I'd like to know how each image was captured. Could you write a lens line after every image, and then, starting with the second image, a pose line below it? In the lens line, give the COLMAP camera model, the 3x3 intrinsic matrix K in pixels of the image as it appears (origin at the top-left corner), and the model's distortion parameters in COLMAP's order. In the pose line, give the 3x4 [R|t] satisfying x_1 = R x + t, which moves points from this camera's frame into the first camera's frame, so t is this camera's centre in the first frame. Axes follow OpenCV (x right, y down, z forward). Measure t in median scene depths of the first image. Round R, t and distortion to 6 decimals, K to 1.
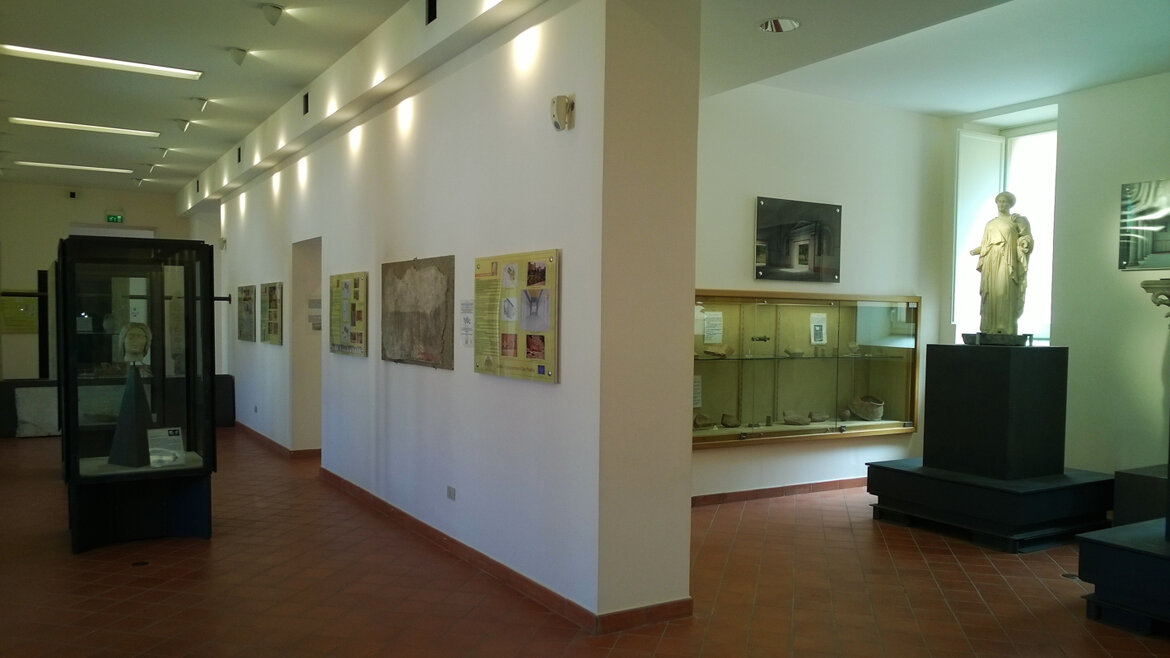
lens RADIAL K [[915.4, 0, 582.1], [0, 915.4, 323.3], [0, 0, 1]] dist [0.006632, -0.006328]
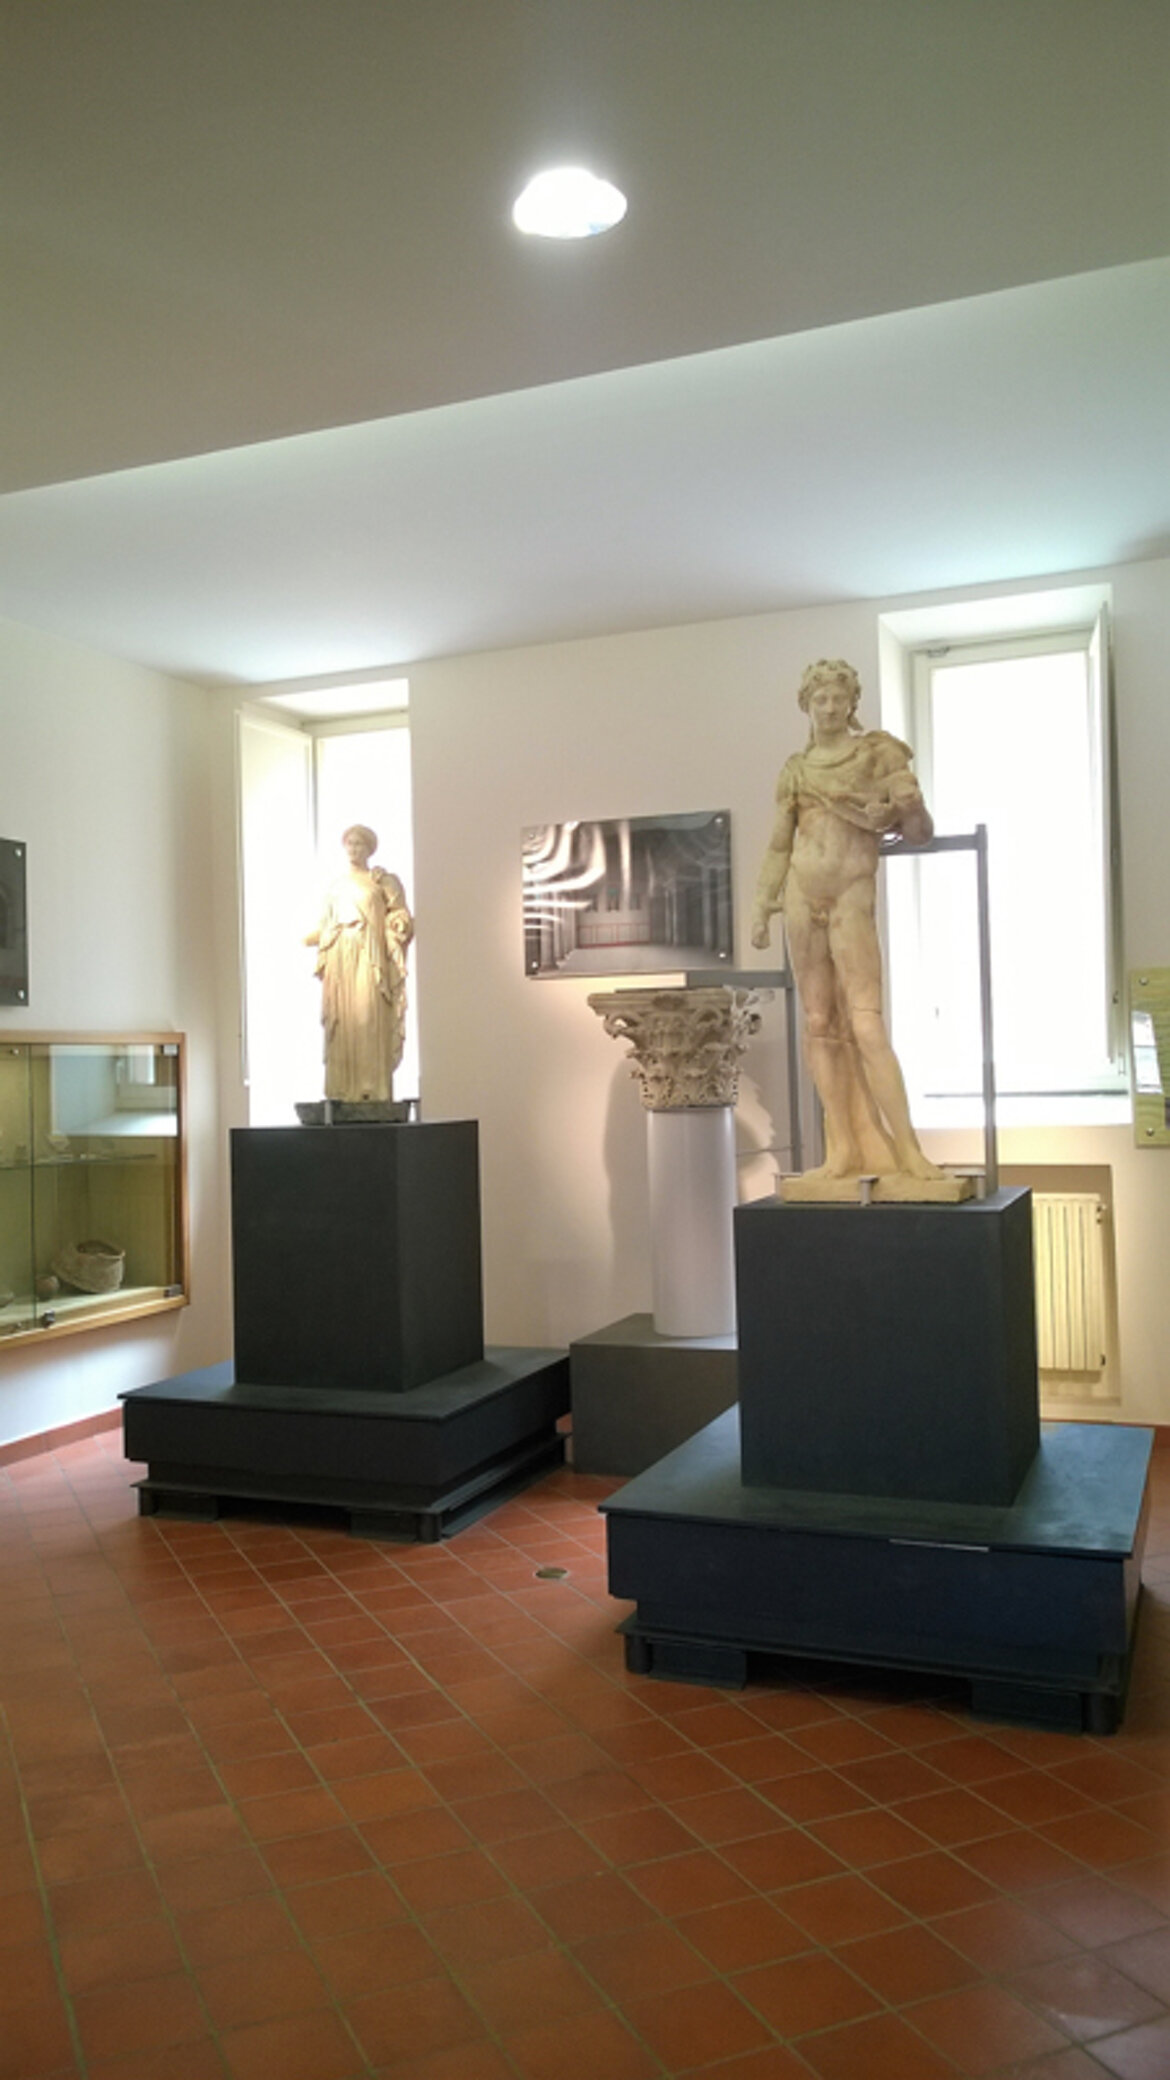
lens RADIAL K [[1627.4, 0, 567.4], [0, 1627.4, 1029.6], [0, 0, 1]] dist [0.006632, -0.006328]
pose [[0.801524, -0.020547, 0.597610, 0.005433], [0.041261, 0.998928, -0.020995, -0.004241], [-0.596538, 0.041485, 0.801512, 0.201509]]
